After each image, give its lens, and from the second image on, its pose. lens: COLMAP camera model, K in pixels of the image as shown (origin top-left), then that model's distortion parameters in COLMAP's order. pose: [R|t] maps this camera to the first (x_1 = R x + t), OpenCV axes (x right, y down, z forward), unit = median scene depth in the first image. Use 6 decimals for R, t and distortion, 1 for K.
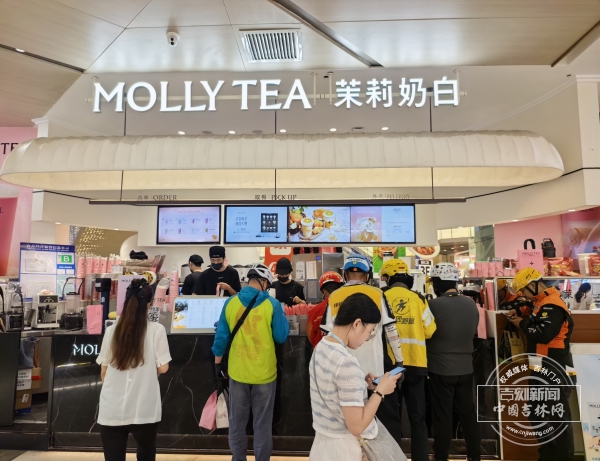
lens RADIAL K [[428.5, 0, 300.0], [0, 428.5, 230.5], [0, 0, 1]] dist [0.007957, -0.002375]
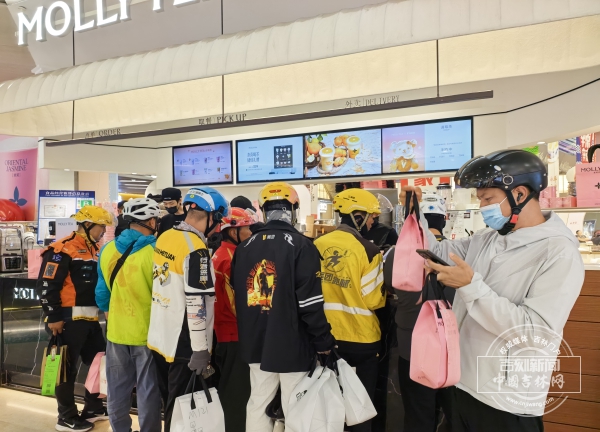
lens RADIAL K [[404.3, 0, 300.0], [0, 404.3, 216.0], [0, 0, 1]] dist [0.091053, -0.090774]
pose [[0.919280, -0.018620, -0.393164, 0.288389], [0.055963, 0.994916, 0.083731, 0.035692], [0.389606, -0.098975, 0.915648, 0.251158]]
